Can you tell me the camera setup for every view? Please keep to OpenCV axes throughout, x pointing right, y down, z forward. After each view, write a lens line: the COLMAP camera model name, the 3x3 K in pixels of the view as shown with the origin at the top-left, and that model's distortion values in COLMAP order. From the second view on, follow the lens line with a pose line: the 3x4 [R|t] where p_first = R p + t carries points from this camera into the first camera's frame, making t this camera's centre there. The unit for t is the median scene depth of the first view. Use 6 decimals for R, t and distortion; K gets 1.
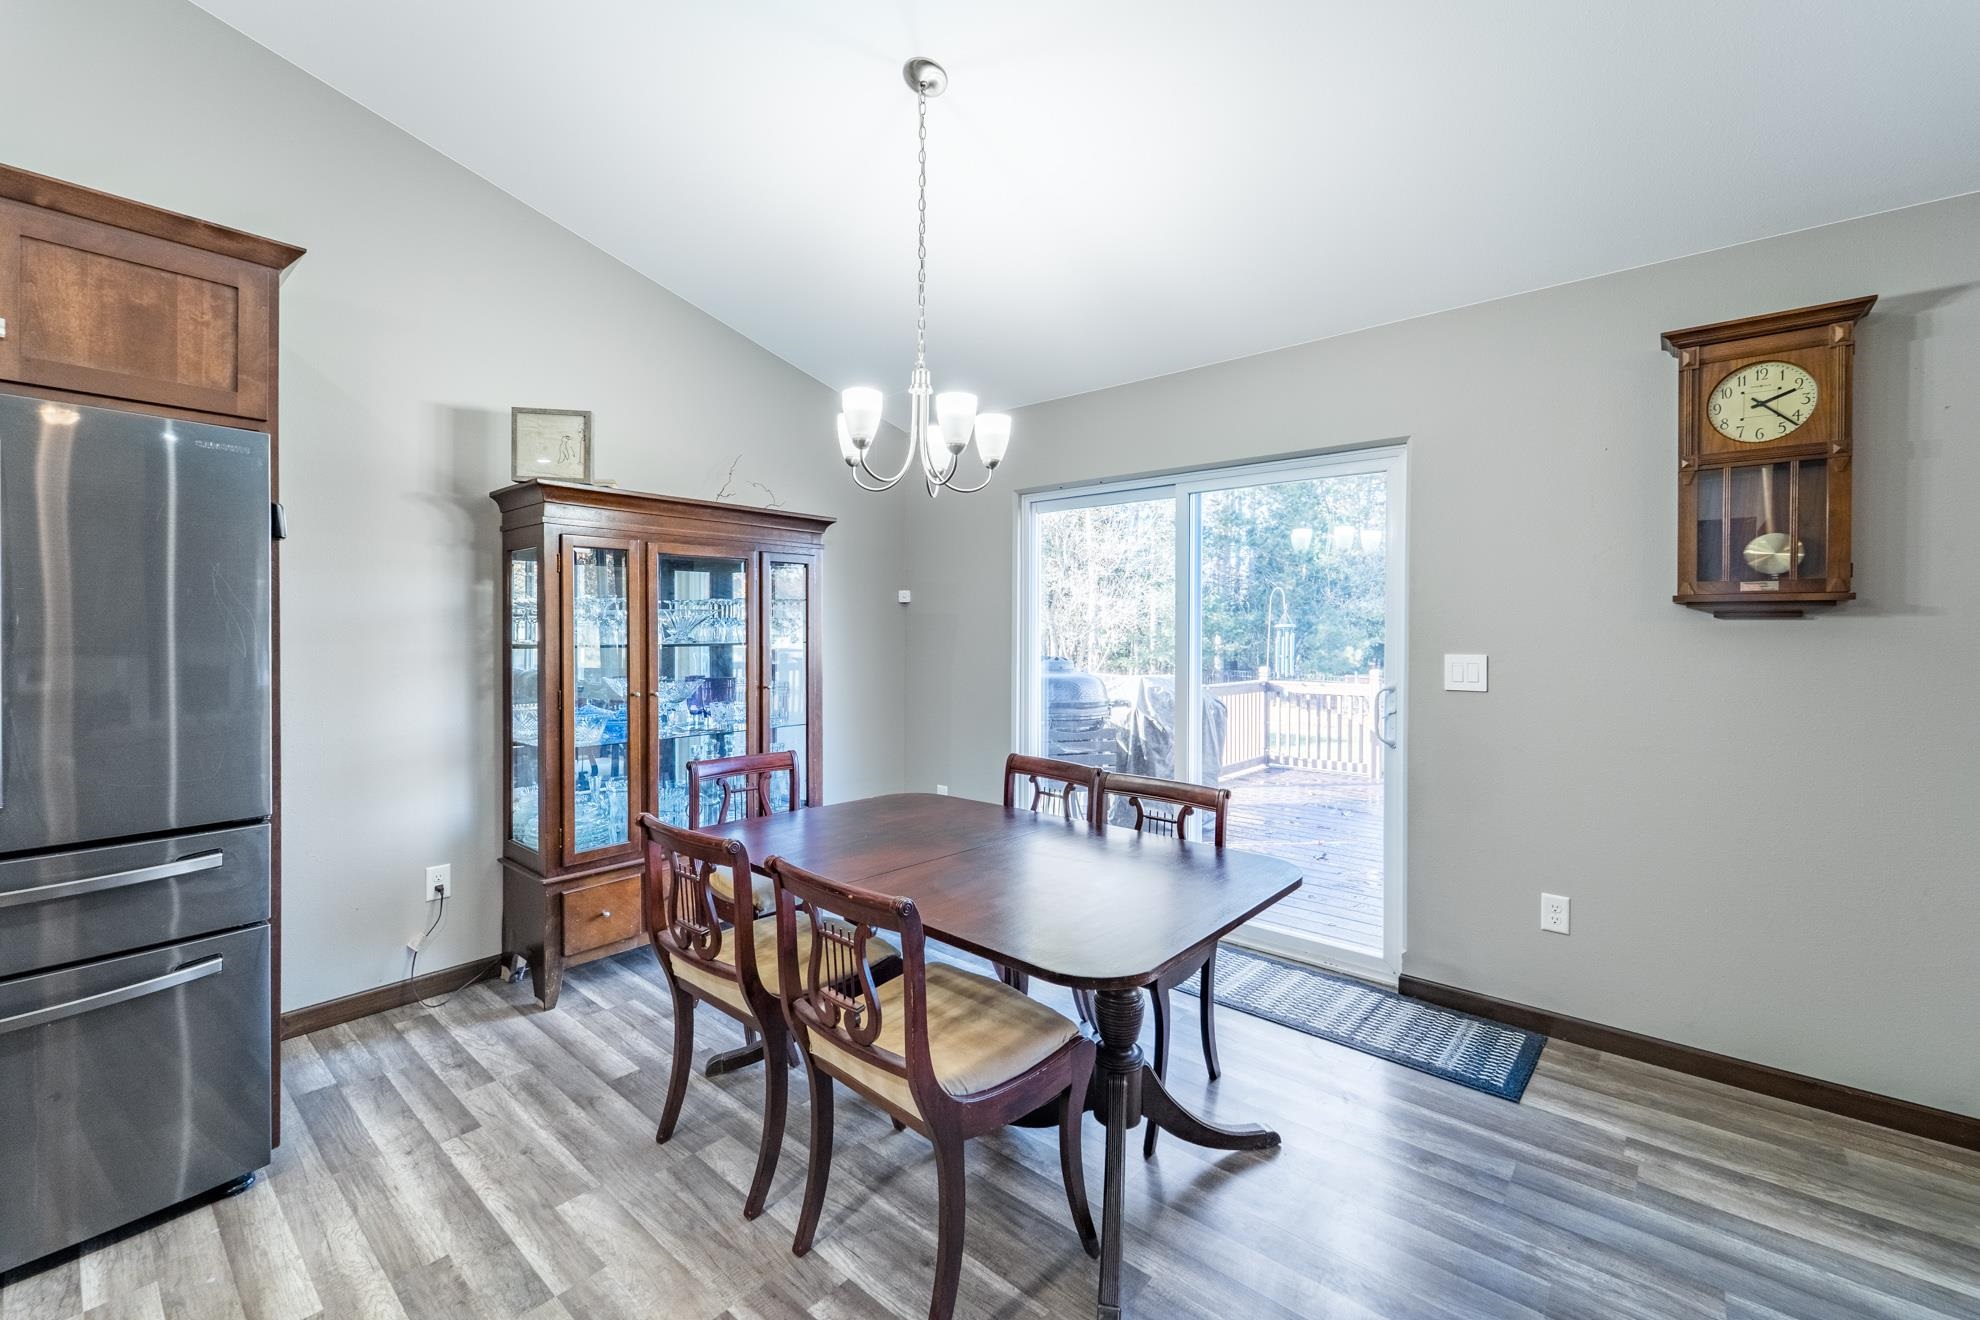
lens RADIAL K [[819.2, 0, 1009.2], [0, 819.2, 636.0], [0, 0, 1]] dist [-0.000358, -0.000028]
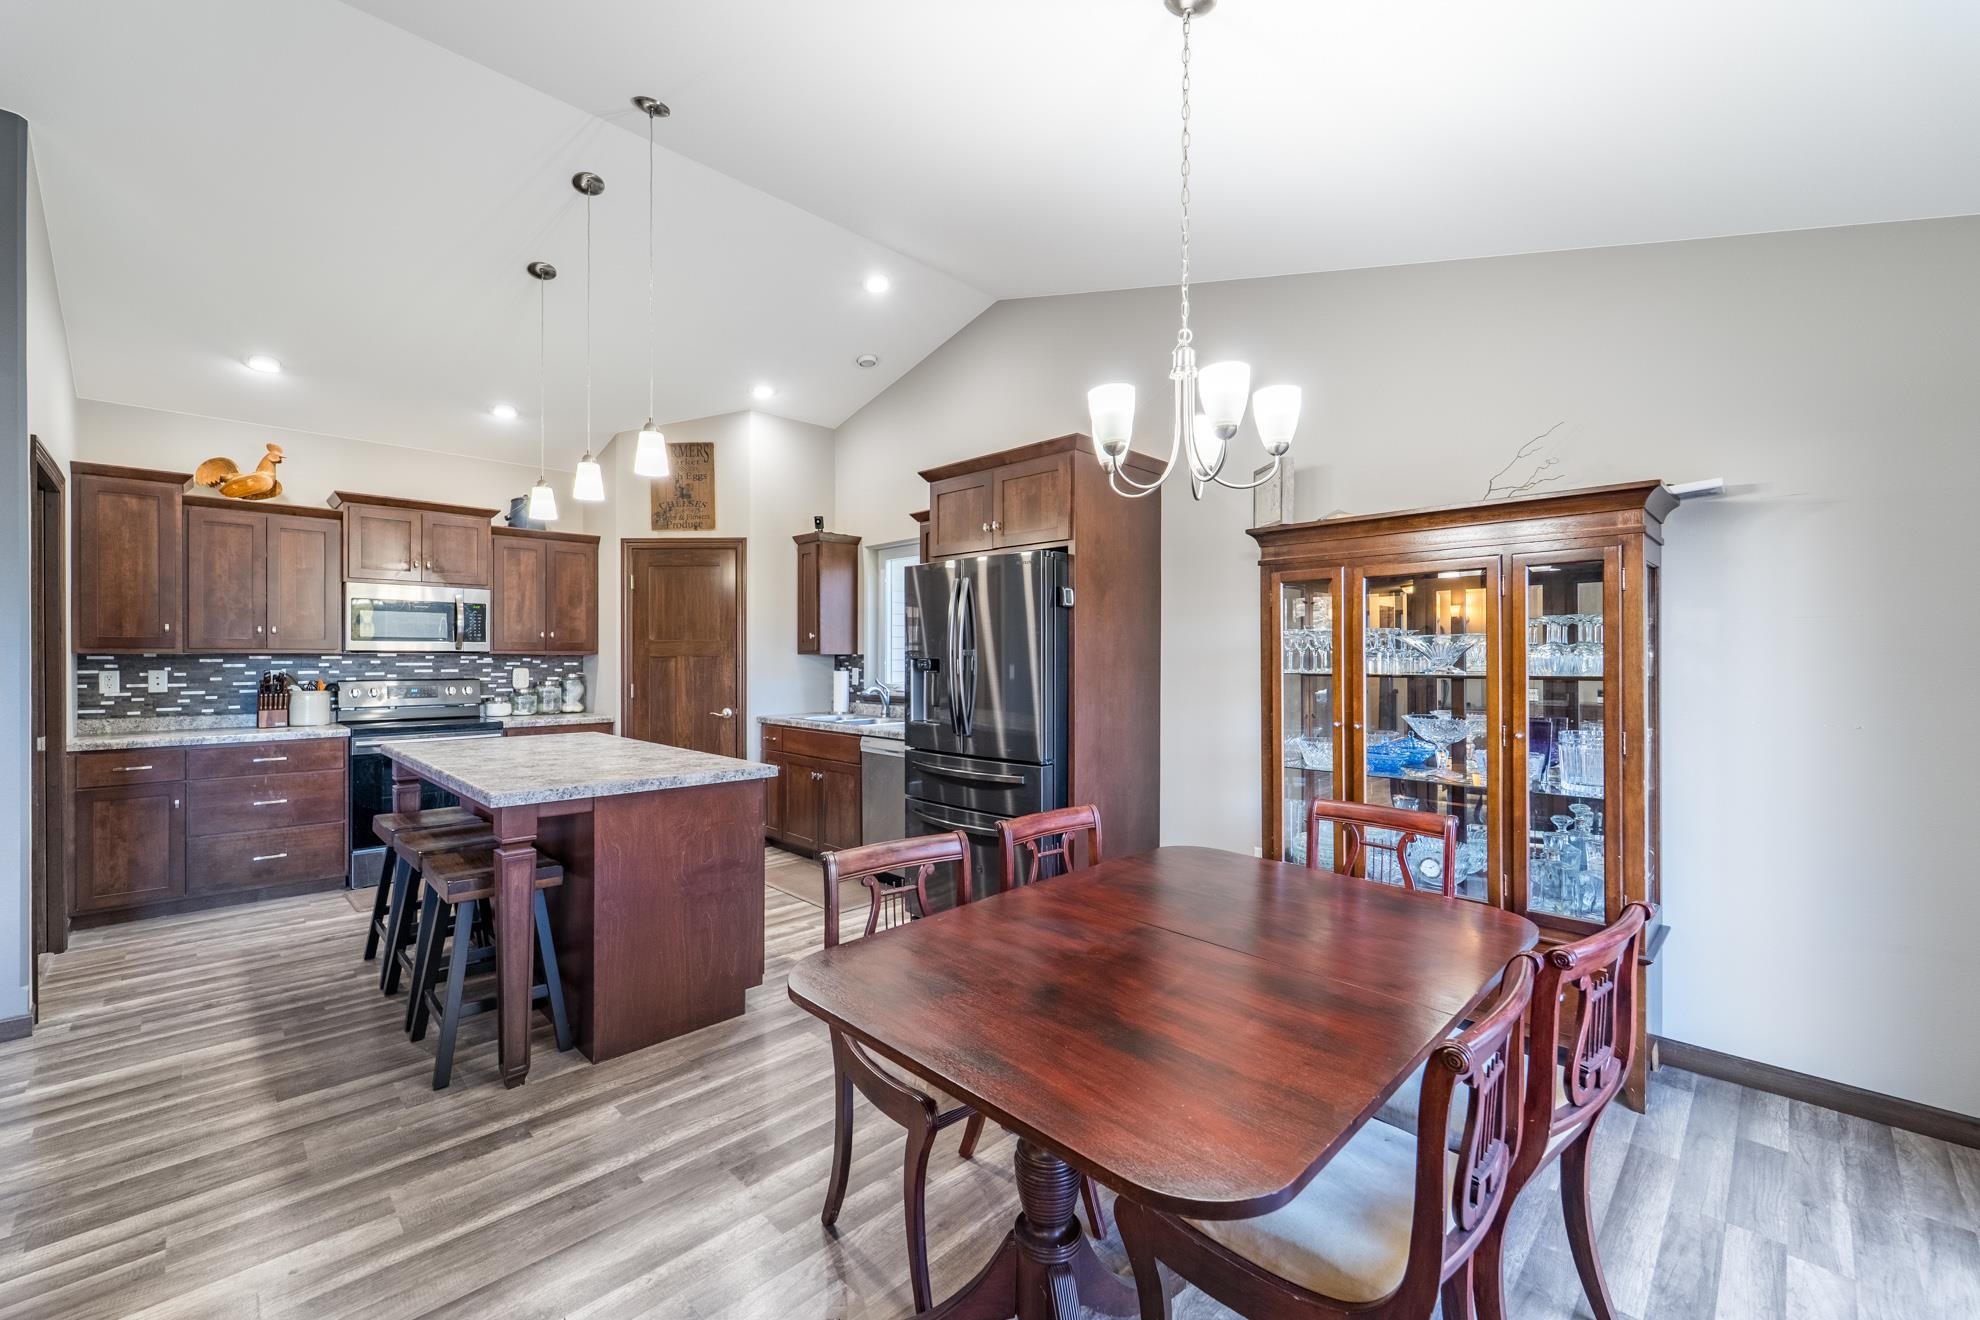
lens RADIAL K [[813.3, 0, 922.2], [0, 813.3, 656.7], [0, 0, 1]] dist [-0.000916, -0.000142]
pose [[-0.121677, -0.006291, -0.992550, 0.708415], [-0.005621, 0.999968, -0.005649, -0.000375], [0.992554, 0.004892, -0.121708, 0.745528]]
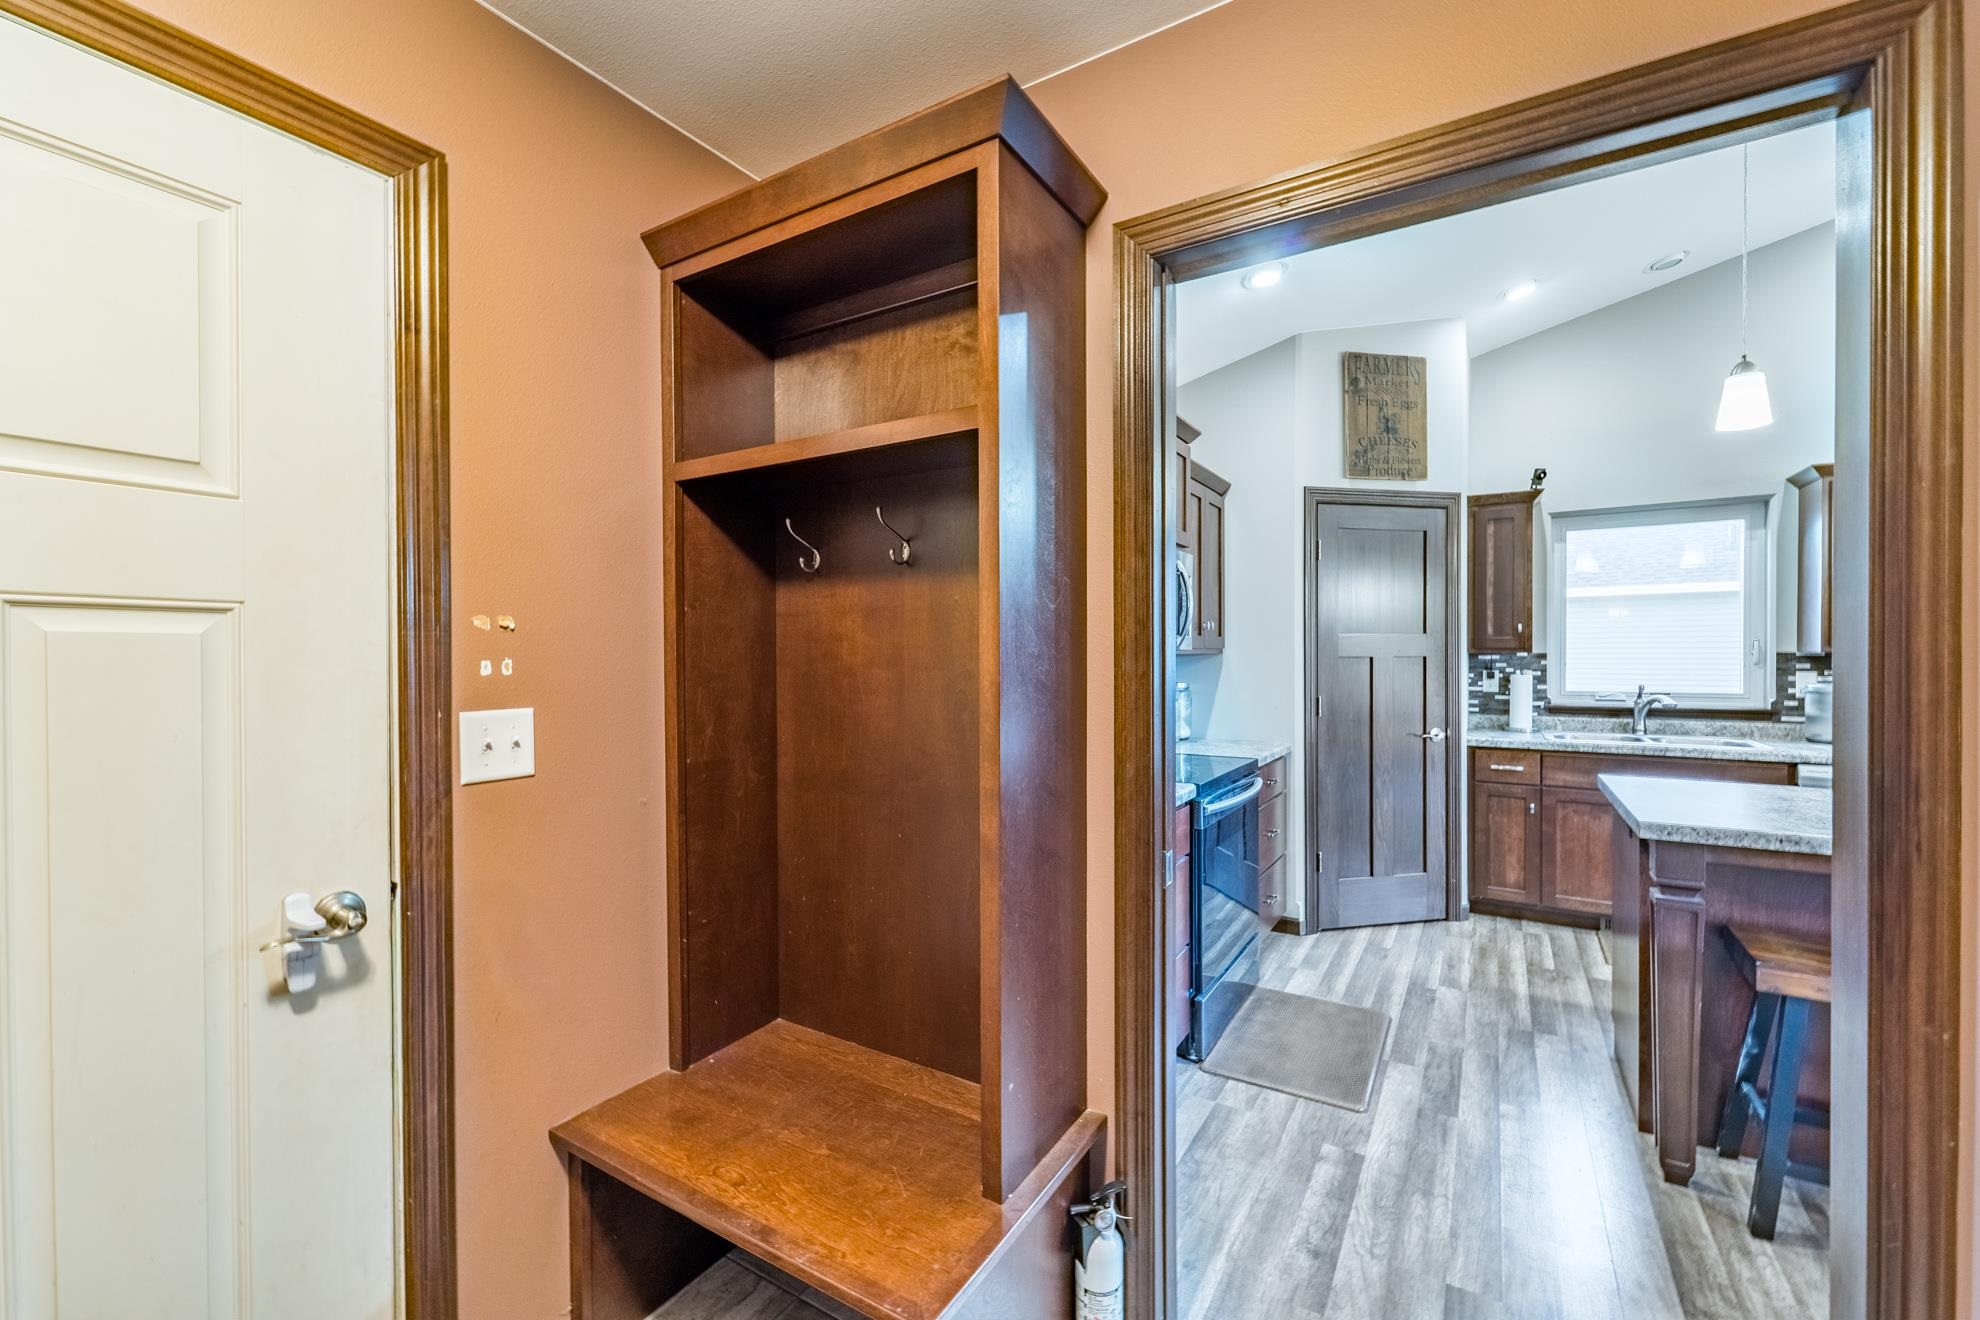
lens RADIAL K [[834.9, 0, 990.0], [0, 834.9, 660.0], [0, 0, 1]] dist [0.019558, 0.000013]
pose [[0.151257, -0.000713, -0.988494, 0.051429], [-0.000687, 0.999999, -0.000826, -0.000874], [0.988494, 0.000804, 0.151256, -1.269144]]
